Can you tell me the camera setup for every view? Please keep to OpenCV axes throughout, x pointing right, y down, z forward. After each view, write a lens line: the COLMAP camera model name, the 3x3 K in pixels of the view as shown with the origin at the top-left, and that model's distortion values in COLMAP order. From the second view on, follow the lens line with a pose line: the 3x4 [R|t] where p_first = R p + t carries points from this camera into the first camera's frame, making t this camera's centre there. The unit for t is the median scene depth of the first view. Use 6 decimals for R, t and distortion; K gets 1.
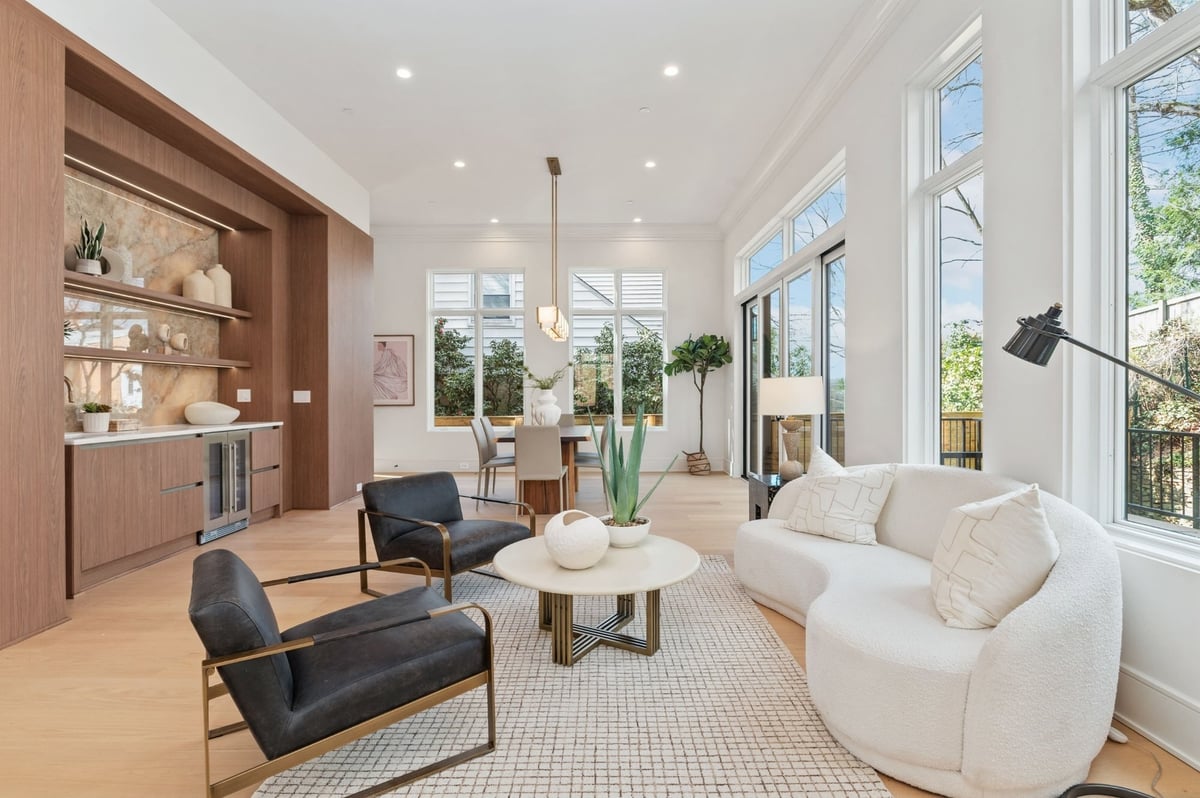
lens RADIAL K [[581.1, 0, 594.8], [0, 581.1, 394.2], [0, 0, 1]] dist [-0.002451, -0.002942]
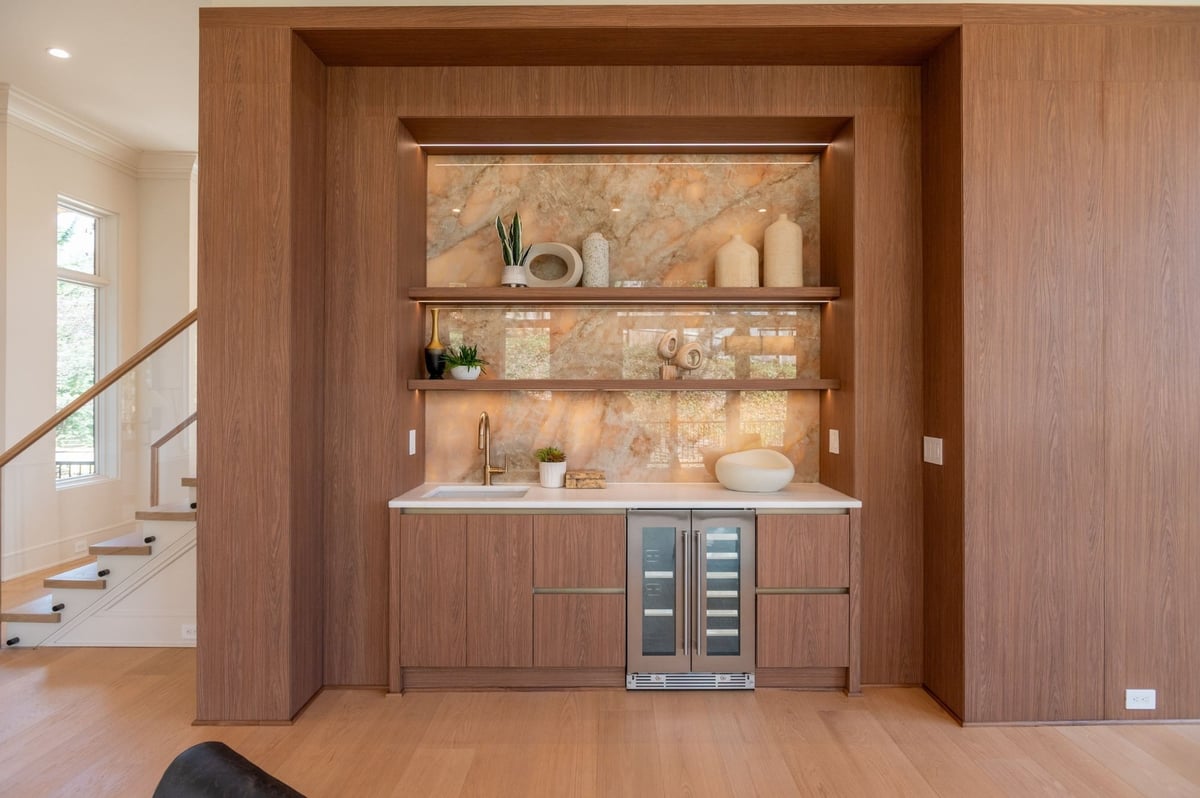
lens RADIAL K [[684.9, 0, 607.6], [0, 684.9, 386.5], [0, 0, 1]] dist [-0.006434, -0.000772]
pose [[0.008423, -0.002166, -0.999962, 0.041643], [-0.000070, 0.999998, -0.002167, -0.056621], [0.999965, 0.000088, 0.008423, 0.930521]]
